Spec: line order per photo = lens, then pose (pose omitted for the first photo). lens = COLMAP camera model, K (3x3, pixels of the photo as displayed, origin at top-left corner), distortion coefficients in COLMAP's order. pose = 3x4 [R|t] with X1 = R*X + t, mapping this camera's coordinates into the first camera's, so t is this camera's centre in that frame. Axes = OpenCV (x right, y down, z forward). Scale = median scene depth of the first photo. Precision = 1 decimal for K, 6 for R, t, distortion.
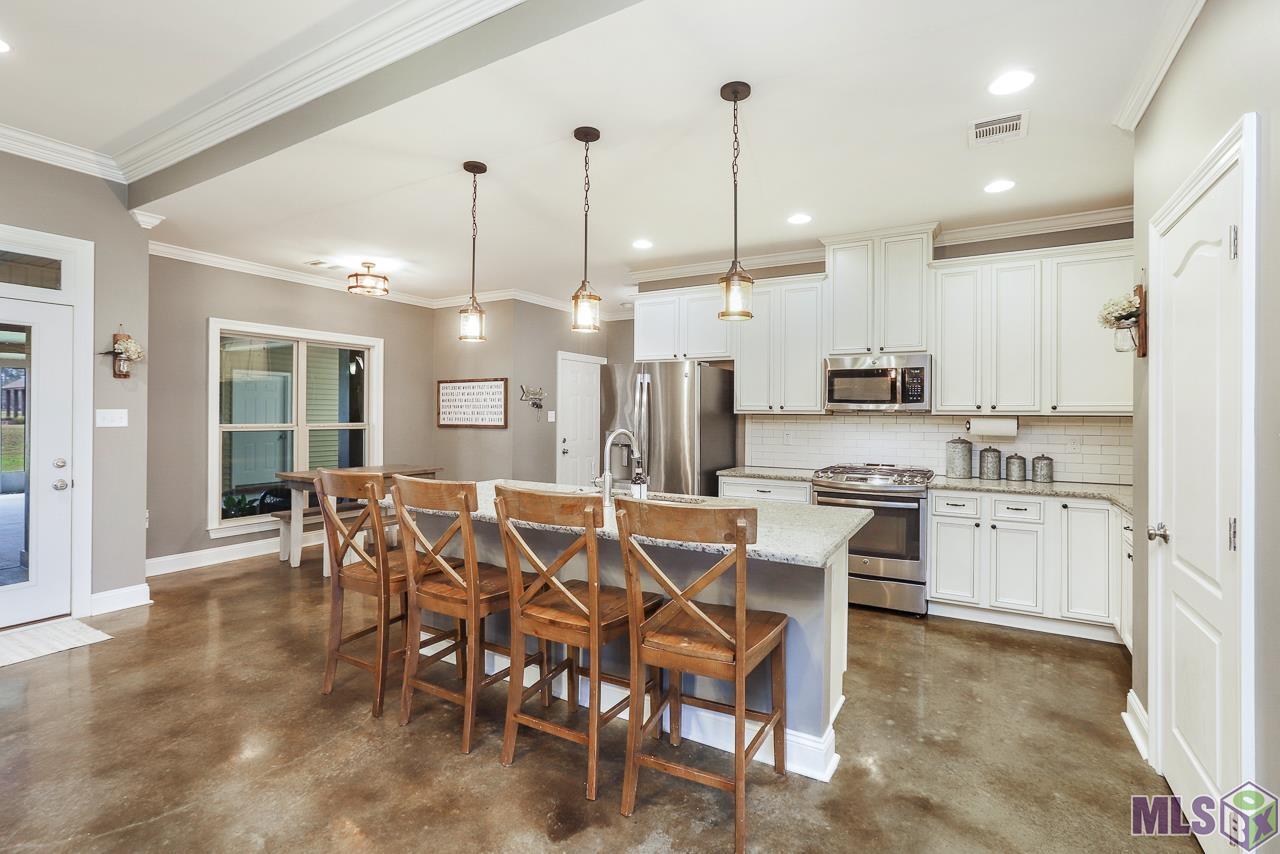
lens RADIAL K [[584.1, 0, 635.8], [0, 584.1, 411.9], [0, 0, 1]] dist [-0.003498, 0.000266]
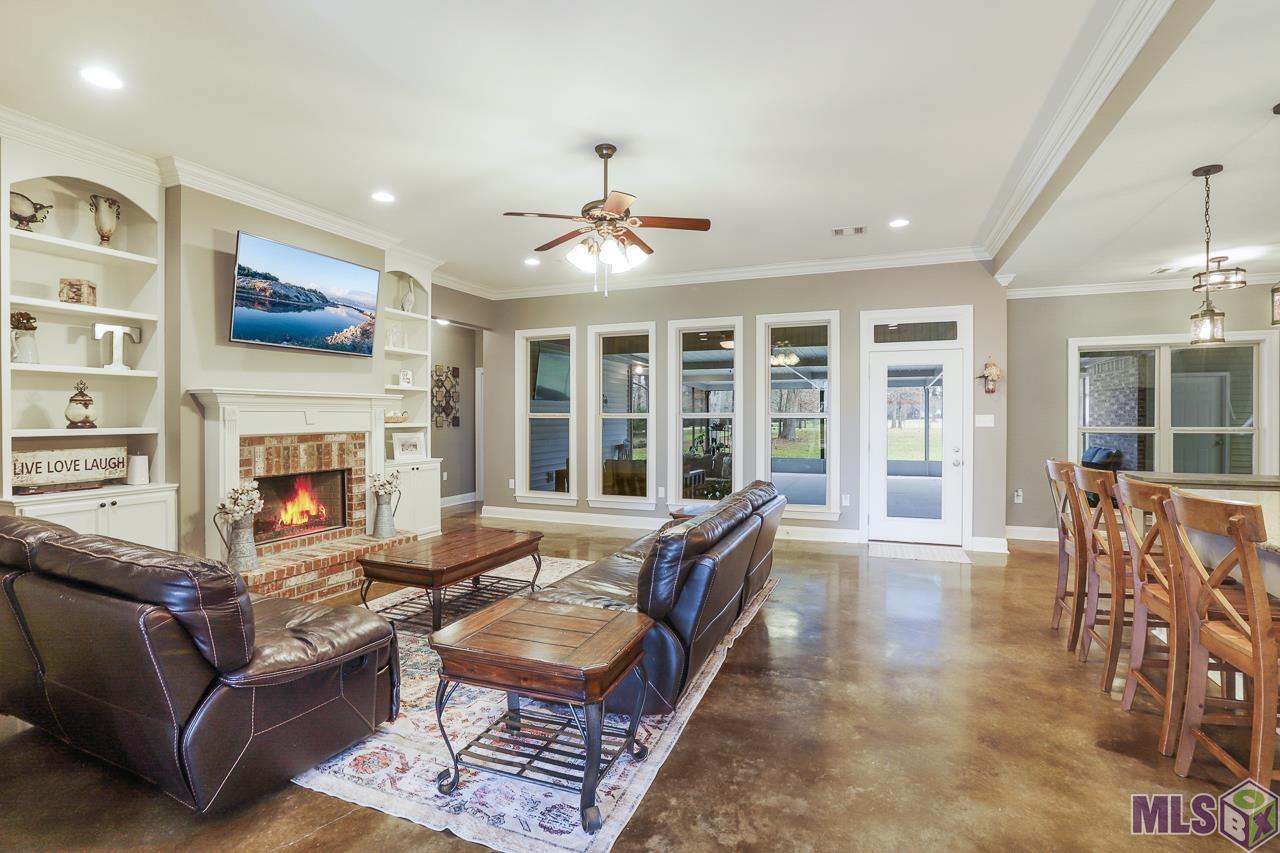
lens RADIAL K [[607.2, 0, 628.8], [0, 607.2, 428.3], [0, 0, 1]] dist [-0.033877, 0.011012]
pose [[0.138597, 0.014411, -0.990244, 0.396666], [0.006036, 0.999863, 0.015396, -0.000016], [0.990331, -0.008111, 0.138491, -0.082970]]
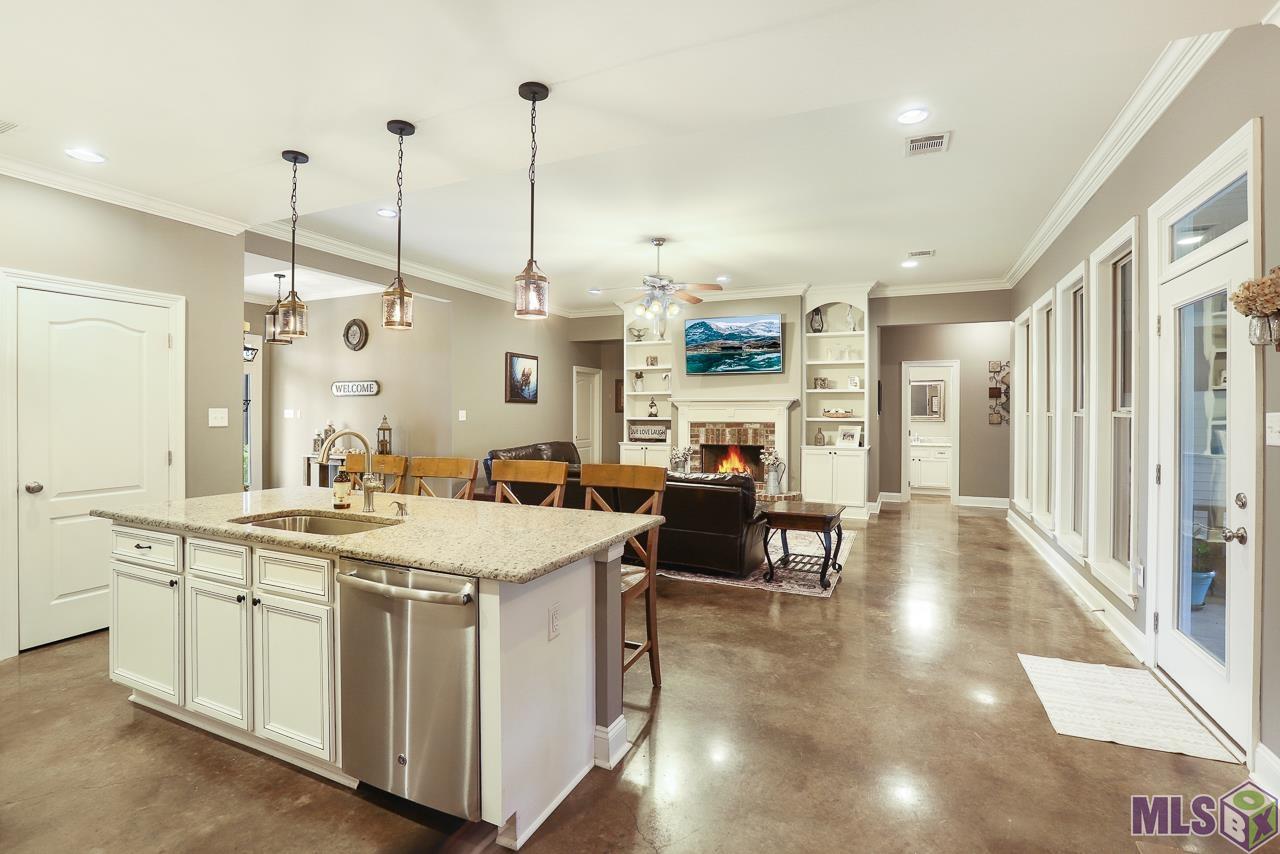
lens RADIAL K [[607.2, 0, 648.0], [0, 607.2, 414.2], [0, 0, 1]] dist [-0.033877, 0.011012]
pose [[-0.992299, -0.007634, -0.123628, -0.229273], [-0.007543, 0.999971, -0.001201, 0.001898], [0.123633, -0.000260, -0.992328, 1.238275]]
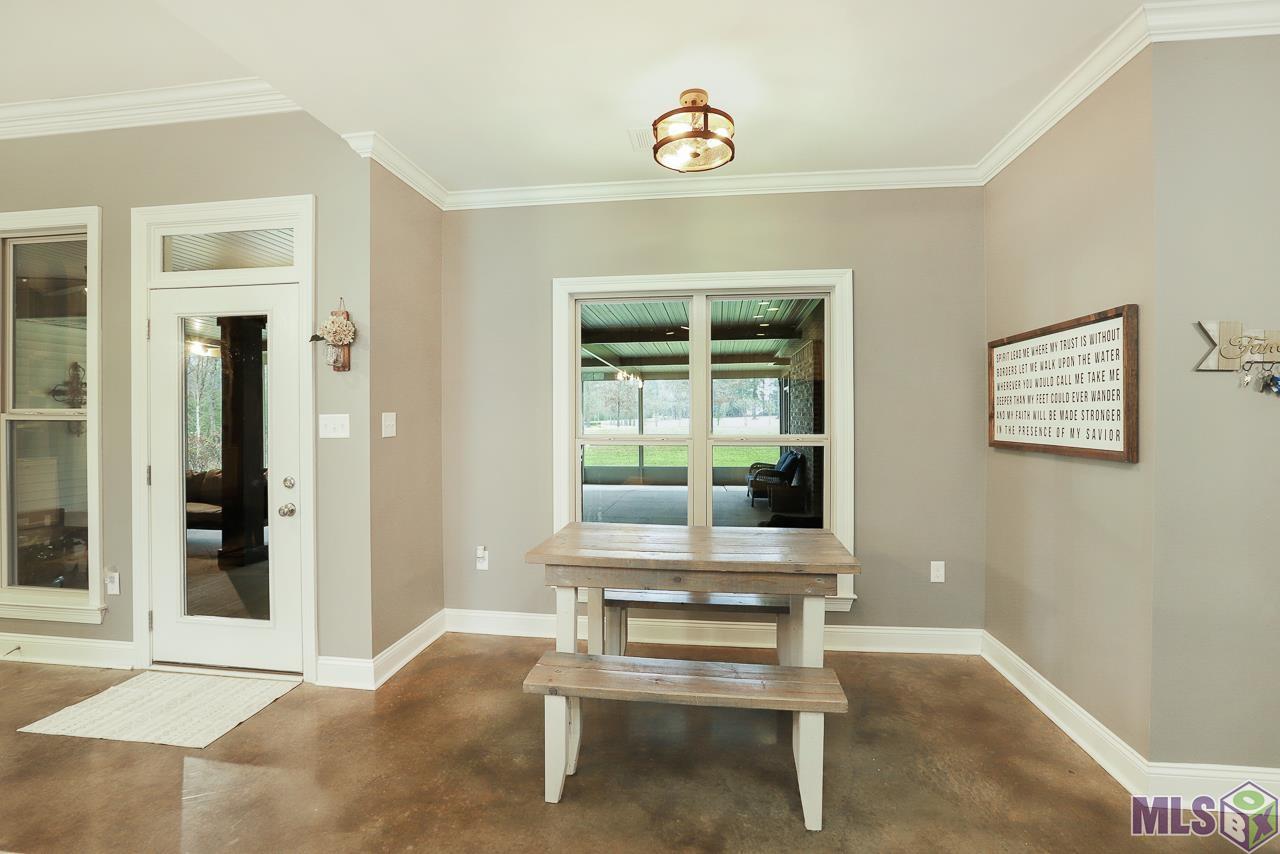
lens RADIAL K [[607.2, 0, 636.6], [0, 607.2, 421.3], [0, 0, 1]] dist [-0.033877, 0.011012]
pose [[0.389251, 0.004523, -0.921120, -0.036542], [0.007493, 0.999939, 0.008076, 0.001184], [0.921101, -0.010045, 0.389194, 0.891797]]
